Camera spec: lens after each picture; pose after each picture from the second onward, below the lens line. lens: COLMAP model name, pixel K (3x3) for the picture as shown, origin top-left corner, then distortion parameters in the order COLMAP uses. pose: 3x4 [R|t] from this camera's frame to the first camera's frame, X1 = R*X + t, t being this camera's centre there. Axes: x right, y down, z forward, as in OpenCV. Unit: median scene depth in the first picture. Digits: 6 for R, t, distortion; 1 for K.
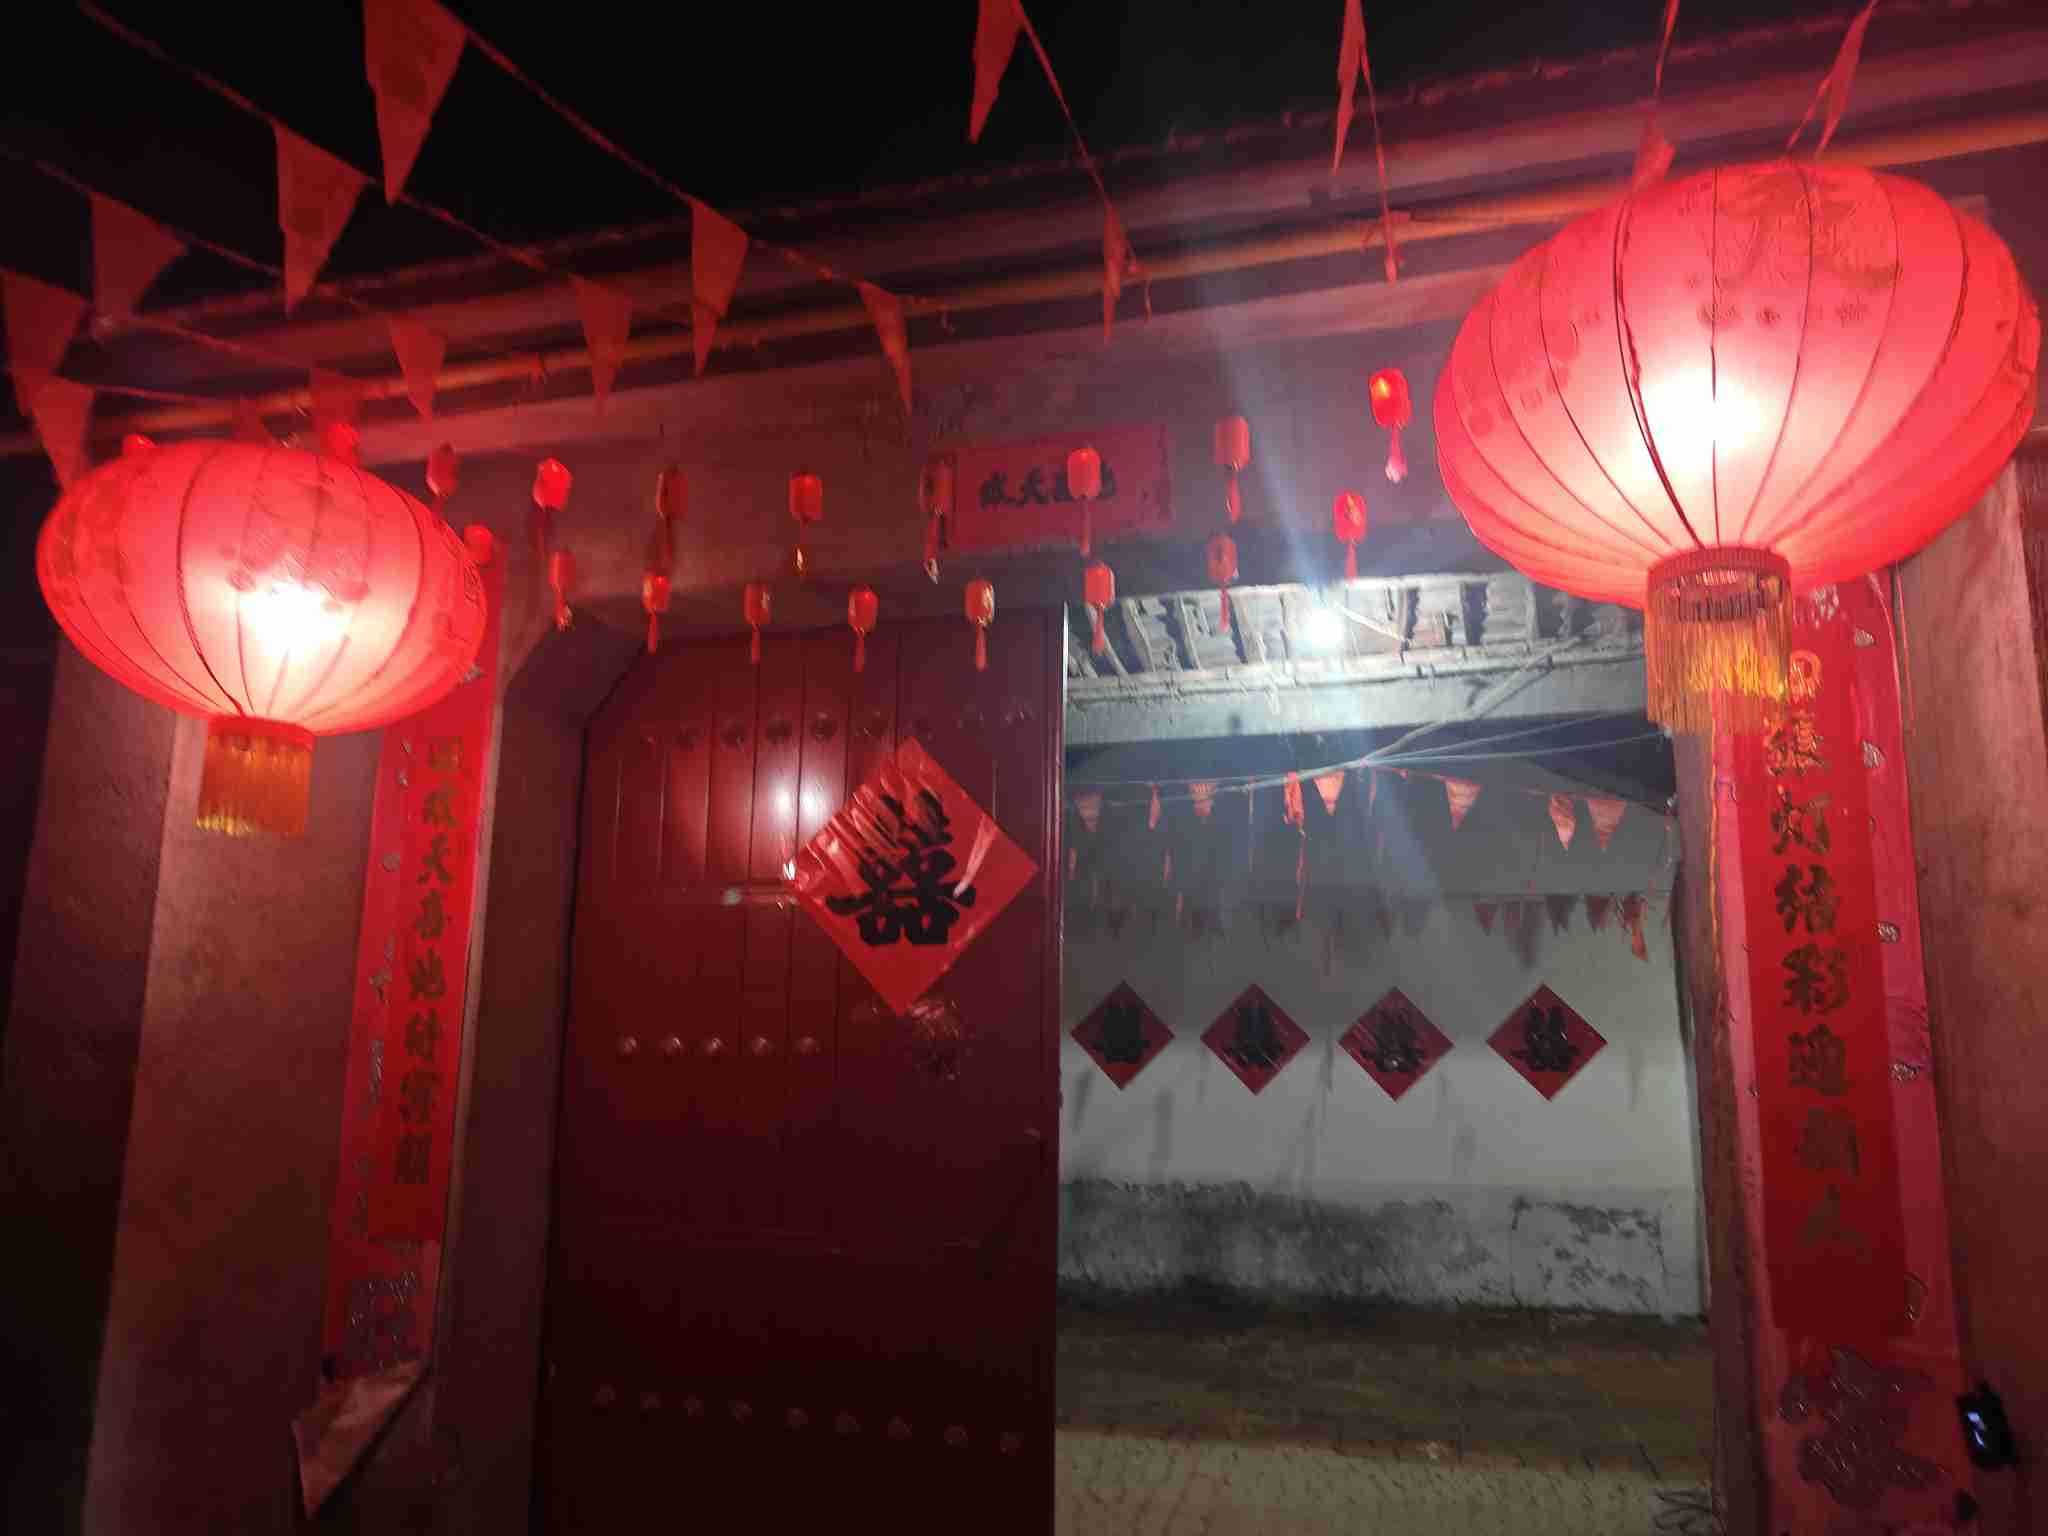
lens RADIAL K [[1396.8, 0, 1025.4], [0, 1396.8, 812.8], [0, 0, 1]] dist [0.001827, 0.001777]
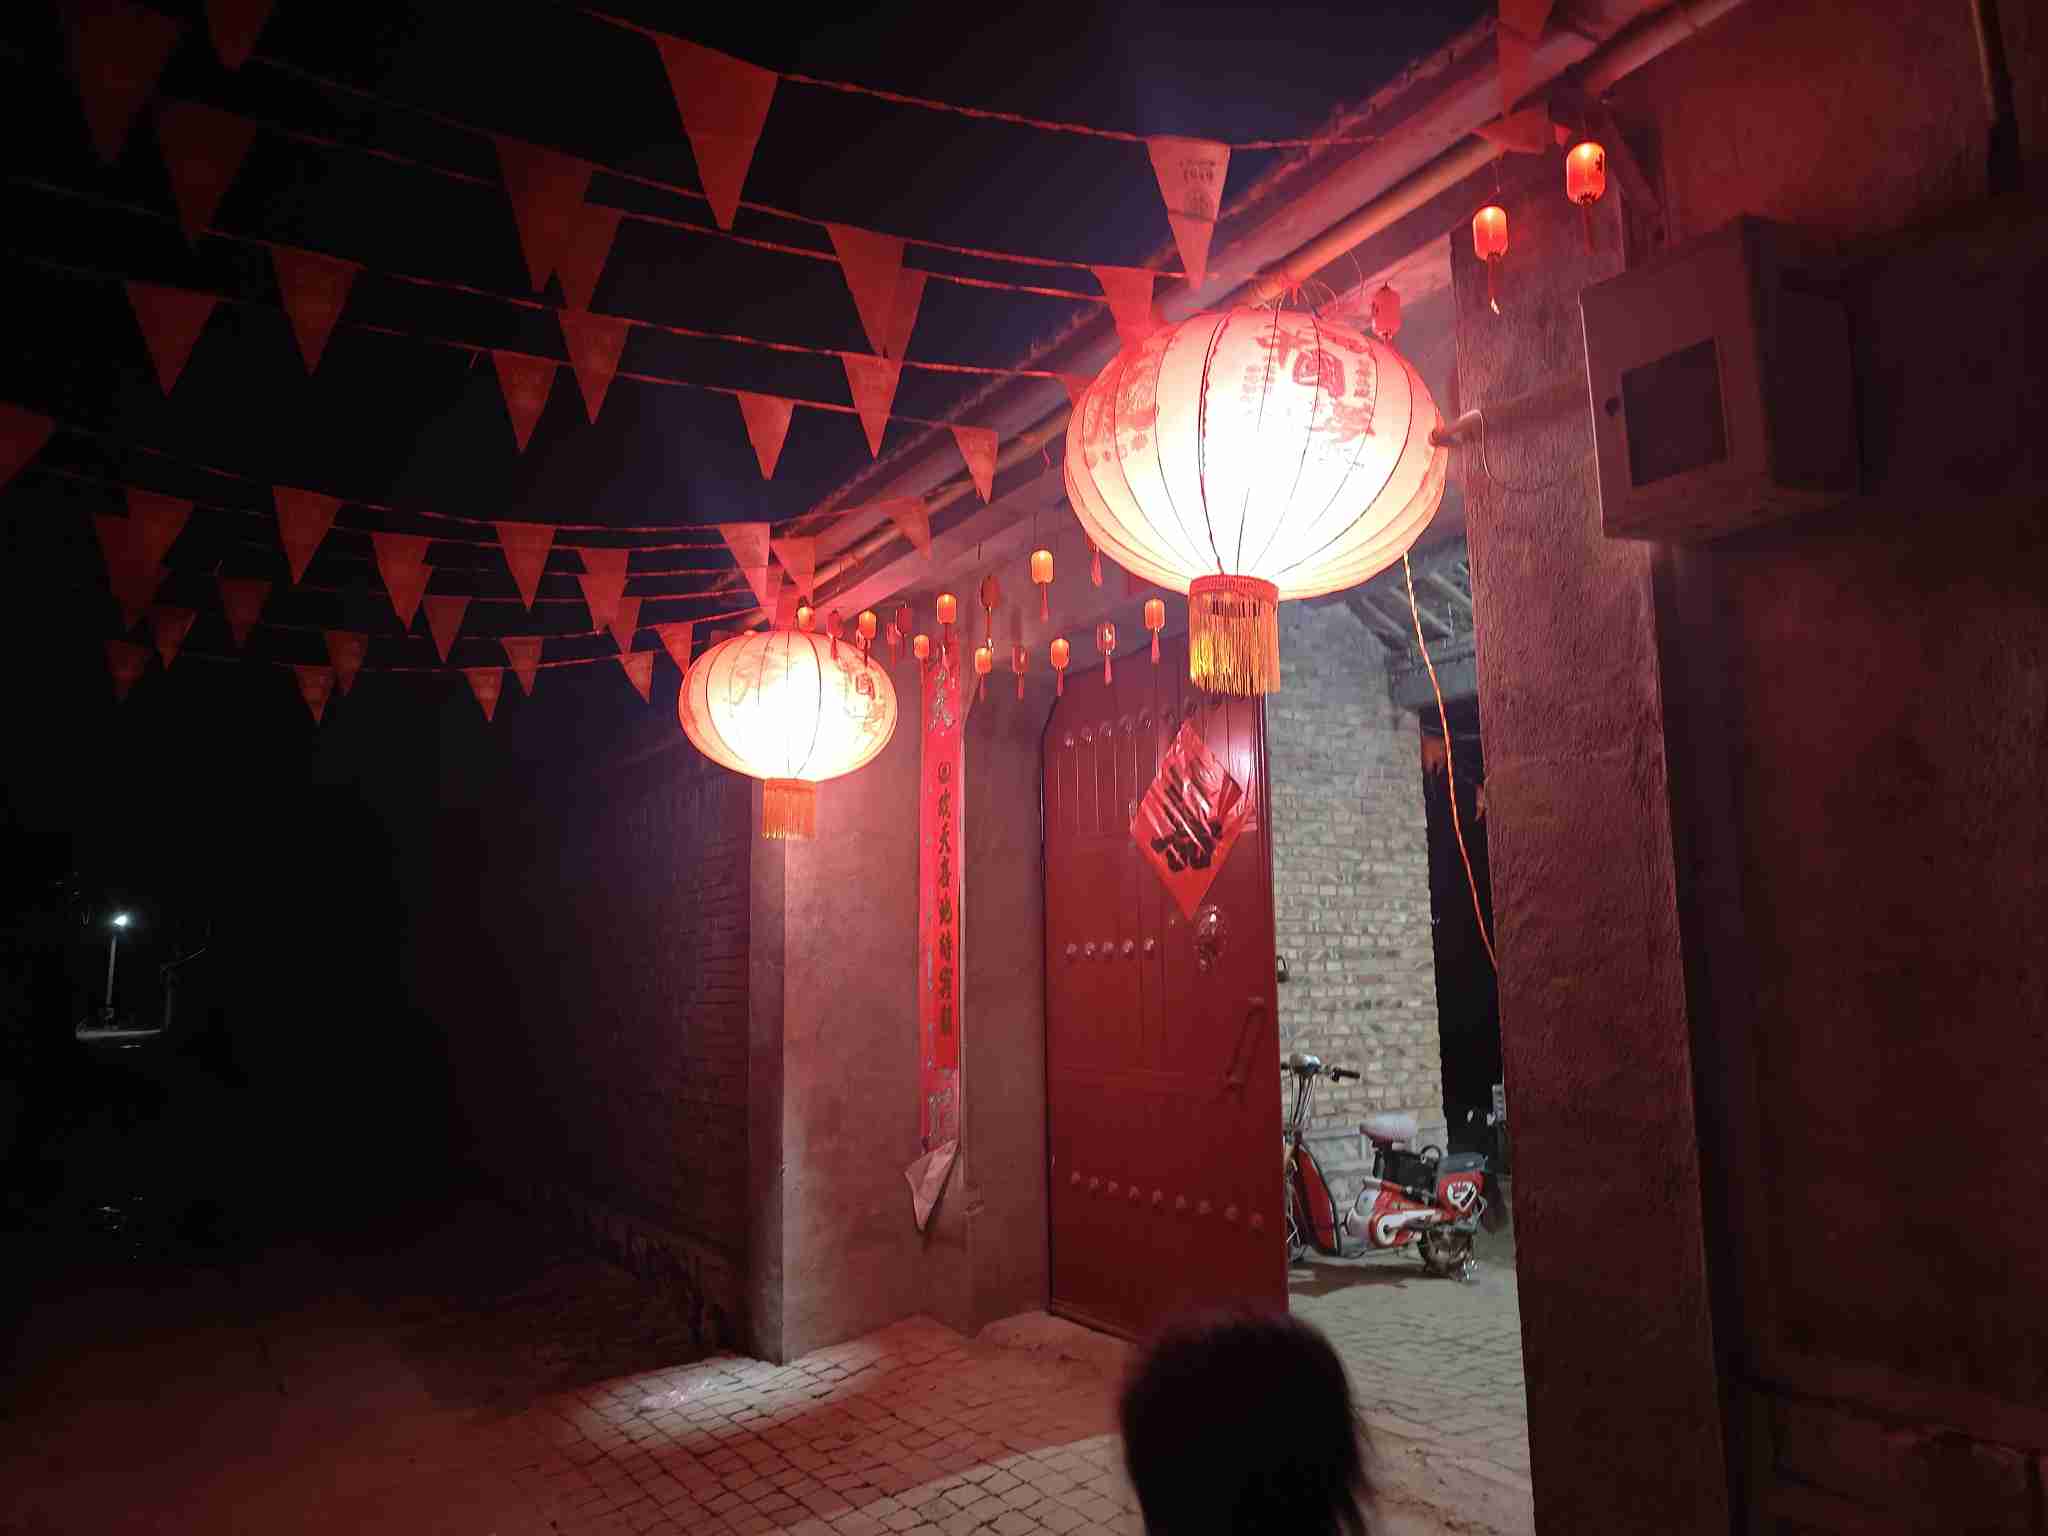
lens RADIAL K [[1403.8, 0, 999.3], [0, 1403.8, 766.8], [0, 0, 1]] dist [0.044623, -0.064971]
pose [[0.738984, -0.123818, -0.662248, 0.760734], [0.134751, 0.990269, -0.034782, 0.016708], [0.660110, -0.063535, 0.748477, -0.188963]]
